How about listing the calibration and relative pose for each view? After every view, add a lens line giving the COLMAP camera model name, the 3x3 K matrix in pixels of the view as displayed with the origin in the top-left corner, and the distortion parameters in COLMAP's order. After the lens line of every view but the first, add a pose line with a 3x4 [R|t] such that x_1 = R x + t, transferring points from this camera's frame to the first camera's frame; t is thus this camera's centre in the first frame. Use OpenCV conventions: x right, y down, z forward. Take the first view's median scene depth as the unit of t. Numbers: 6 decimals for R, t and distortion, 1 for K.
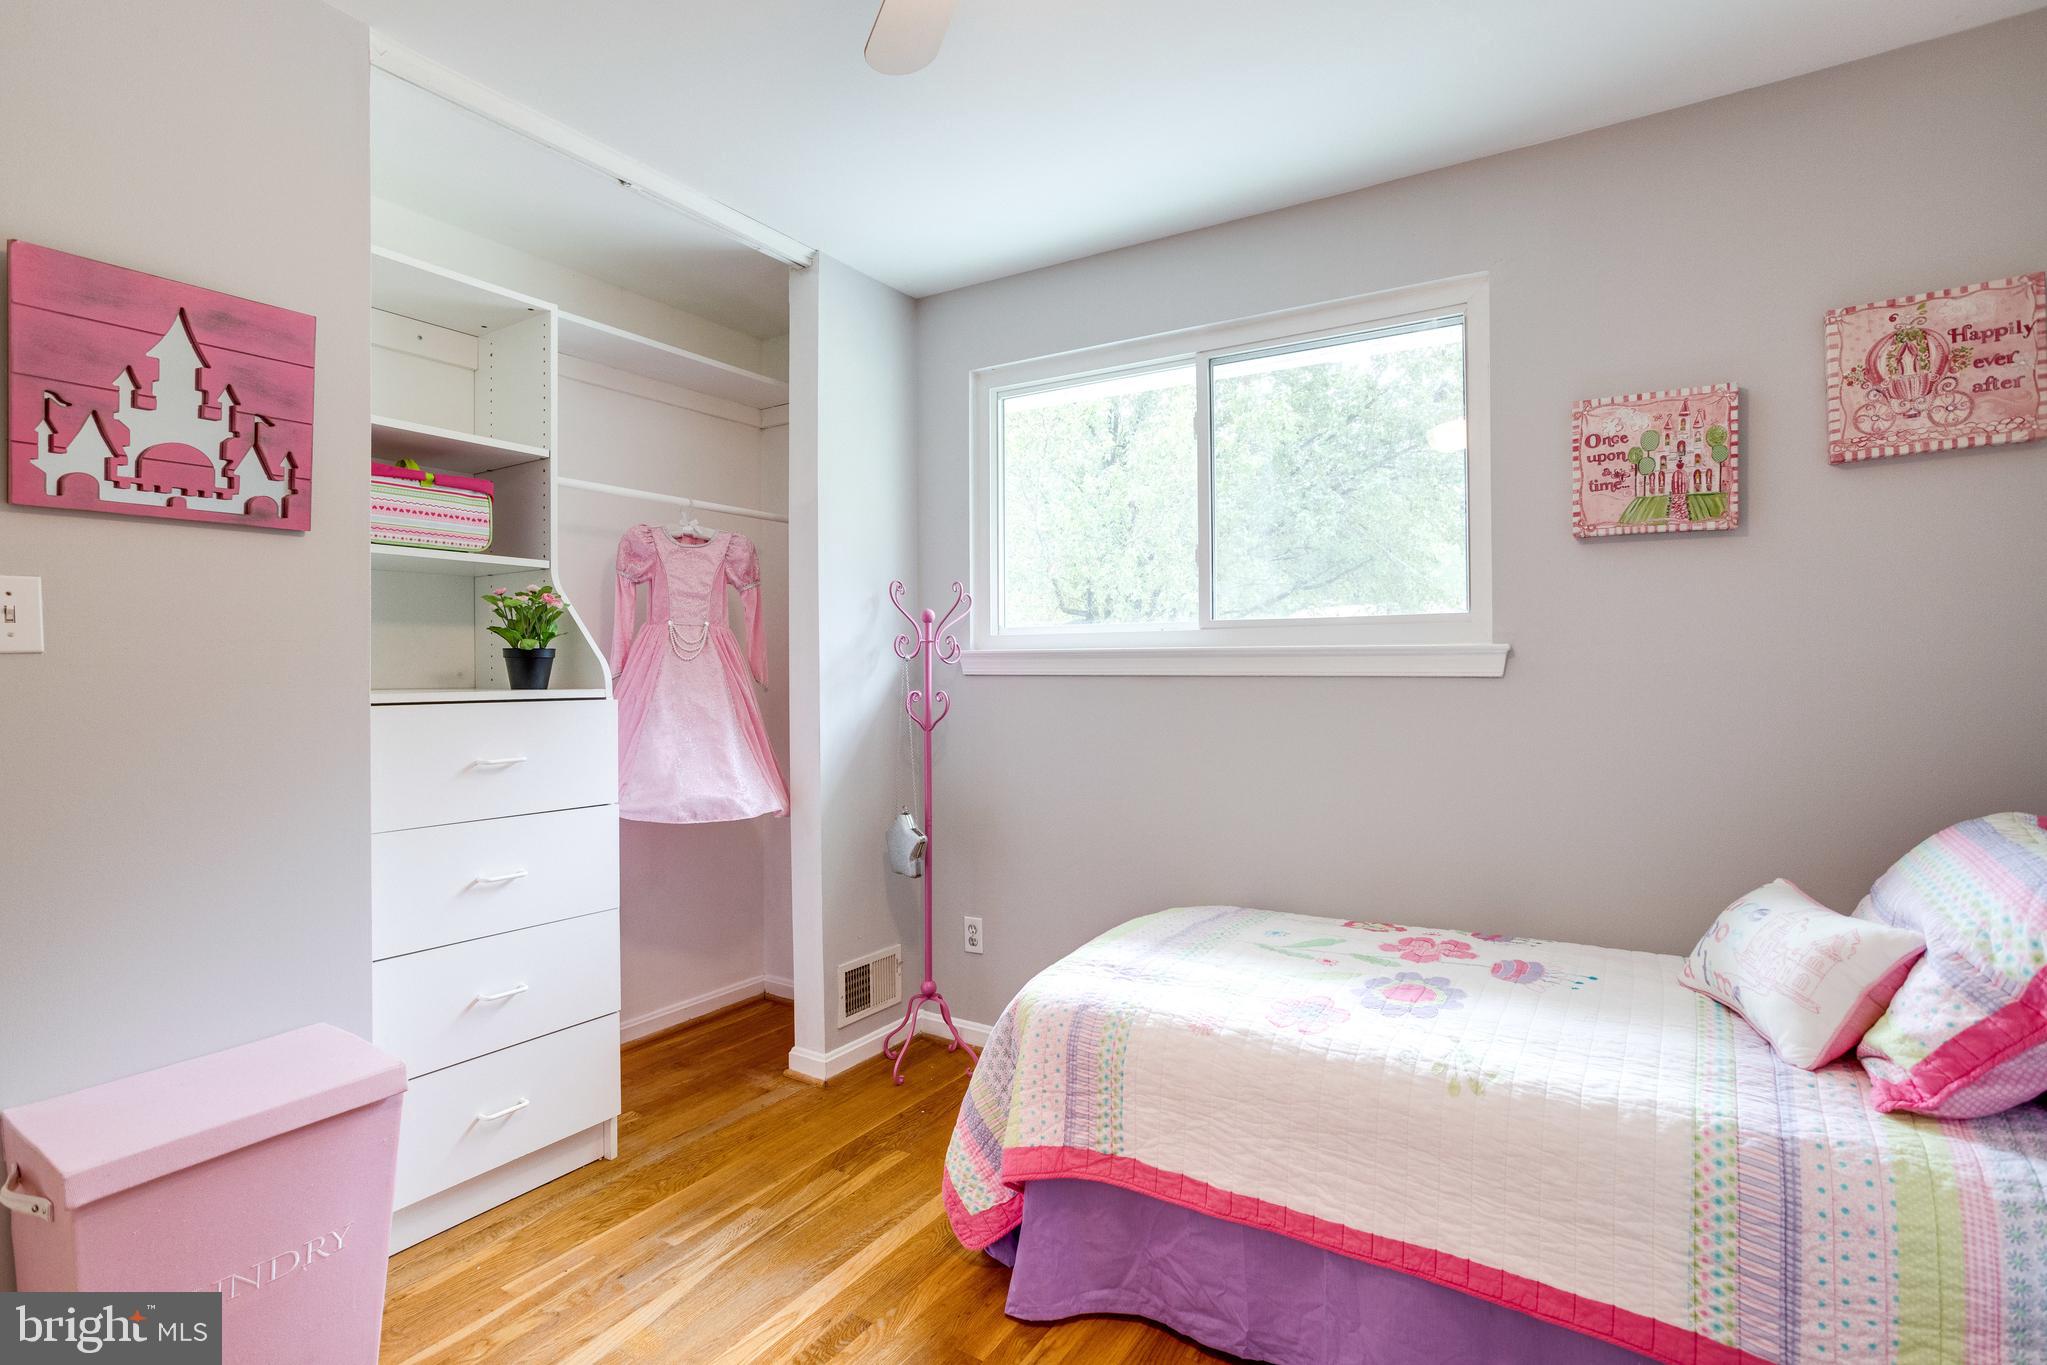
lens RADIAL K [[989.3, 0, 1027.9], [0, 989.3, 676.3], [0, 0, 1]] dist [-0.030689, 0.017648]
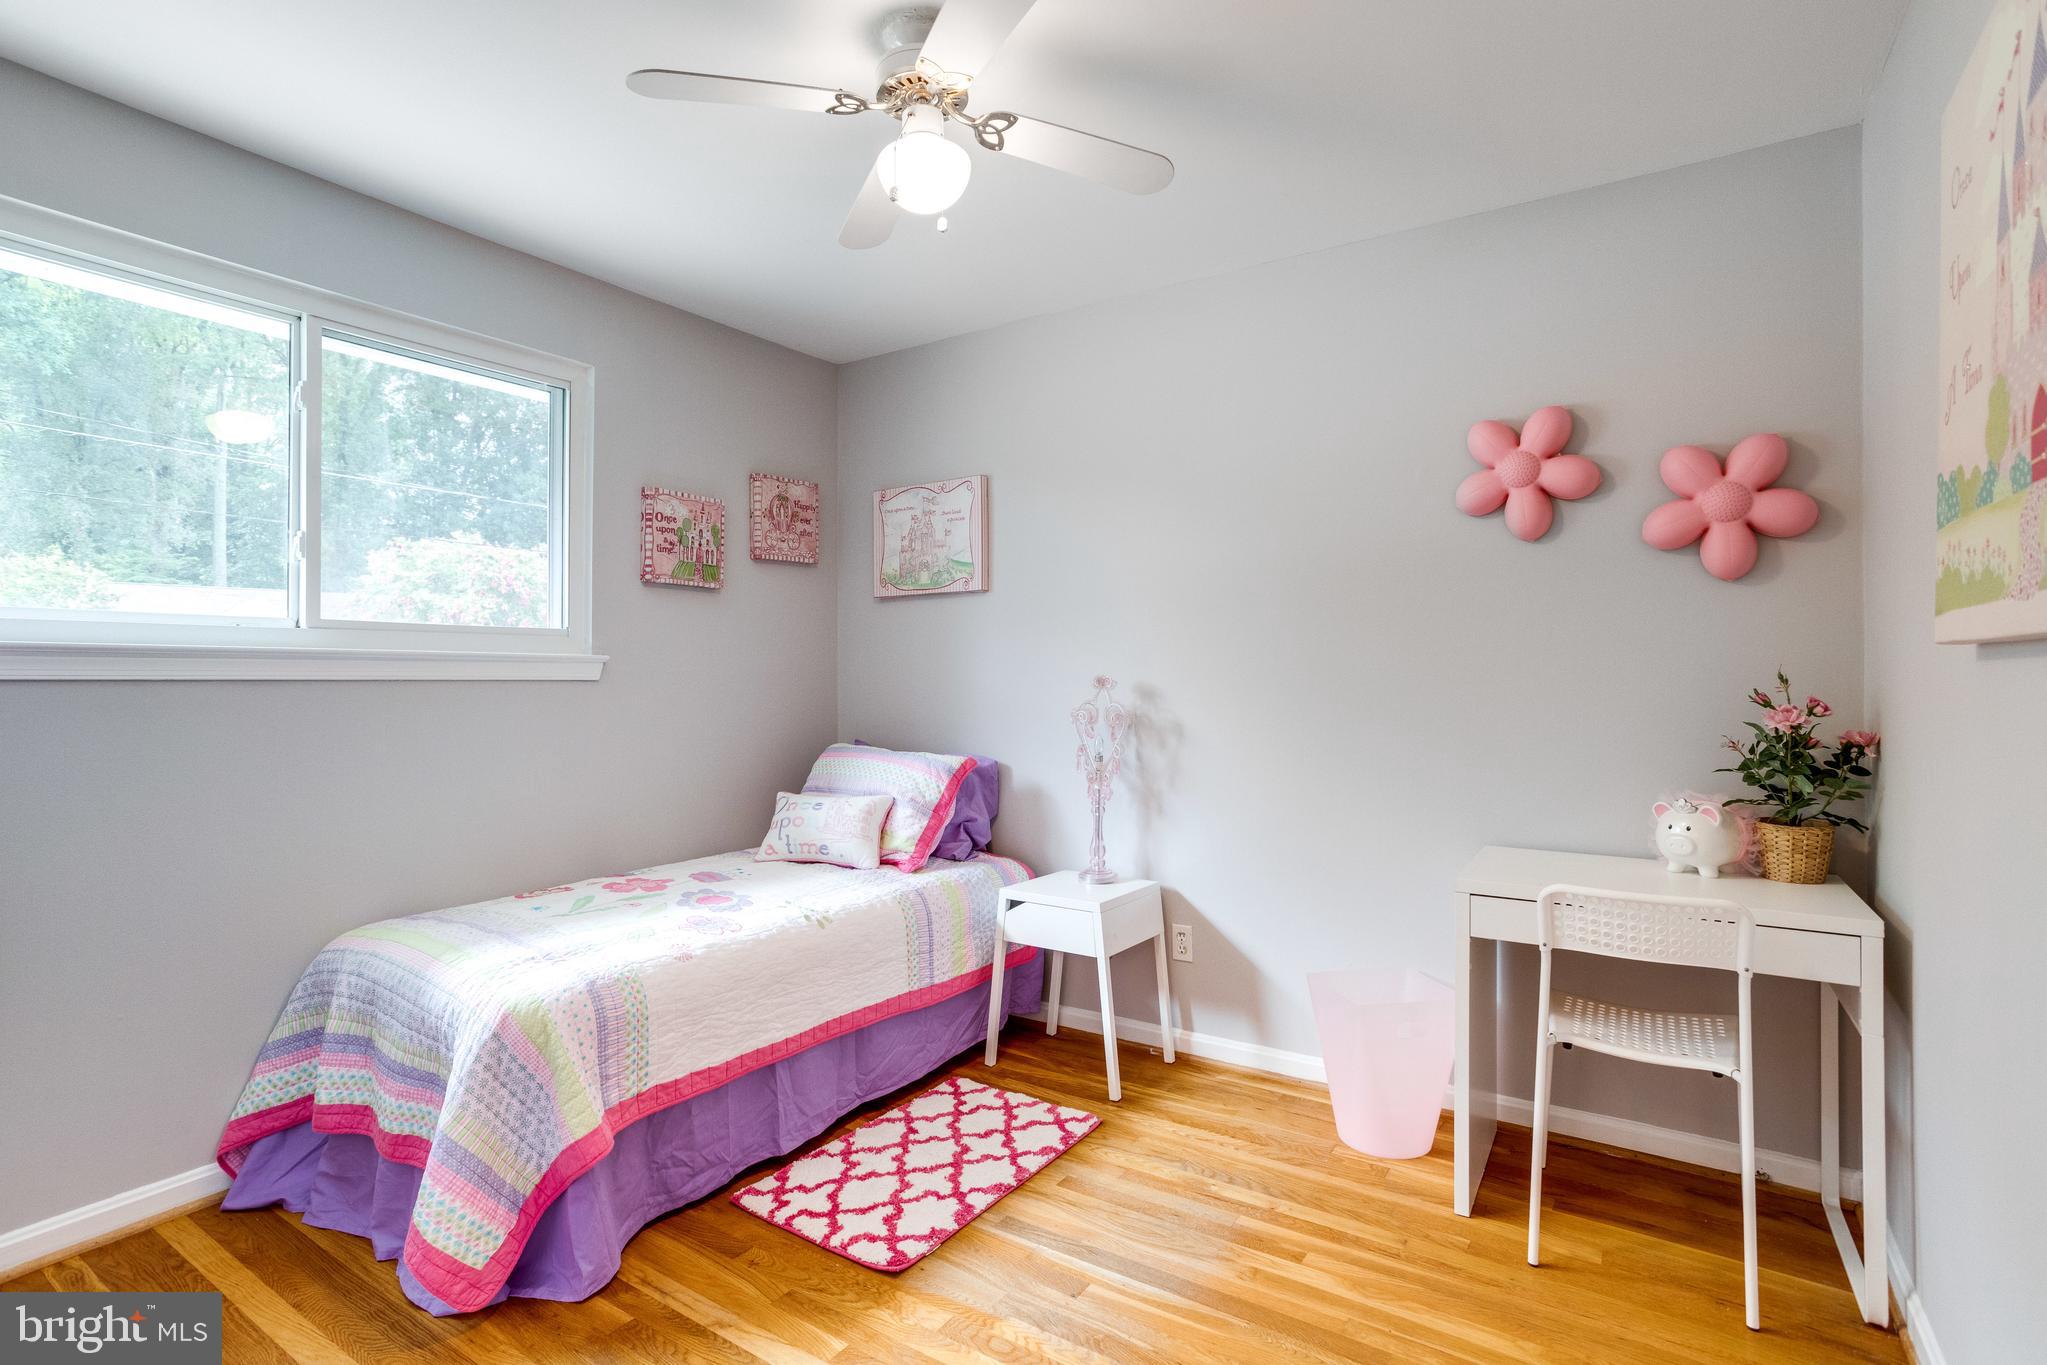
lens RADIAL K [[989.3, 0, 1021.8], [0, 989.3, 677.7], [0, 0, 1]] dist [-0.030689, 0.017648]
pose [[0.027577, 0.002262, 0.999617, -0.960522], [0.005756, 0.999981, -0.002422, 0.004711], [-0.999603, 0.005820, 0.027564, 0.472729]]
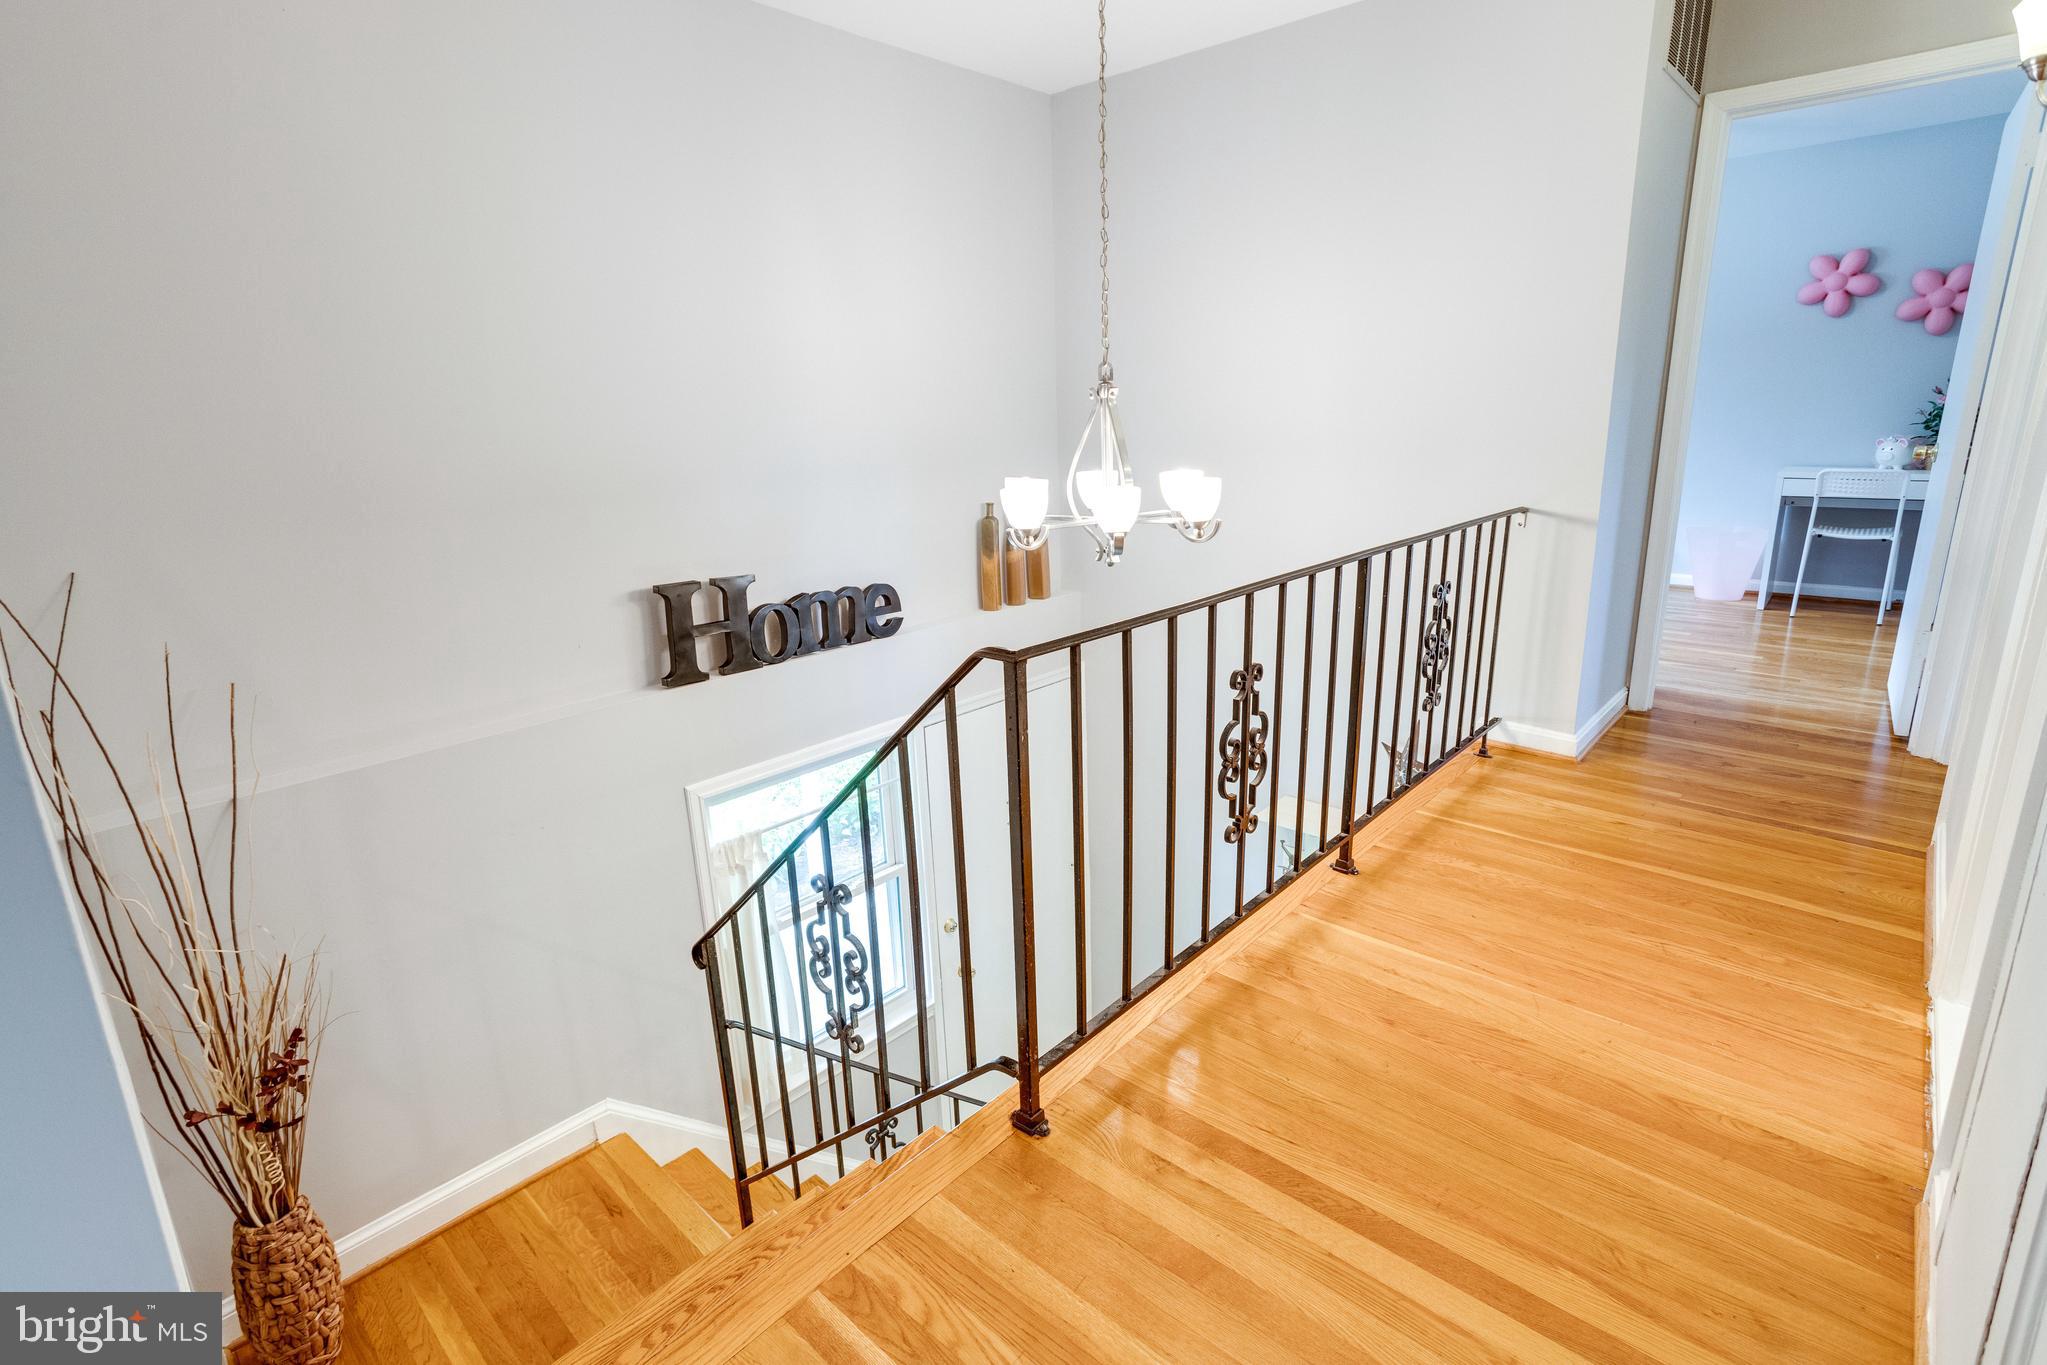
lens RADIAL K [[989.3, 0, 1024.8], [0, 989.3, 683.3], [0, 0, 1]] dist [-0.030689, 0.017648]
pose [[0.187035, -0.256879, 0.948173, -2.045141], [0.037949, 0.966374, 0.254324, 0.019218], [-0.981620, -0.011585, 0.190495, 1.058340]]
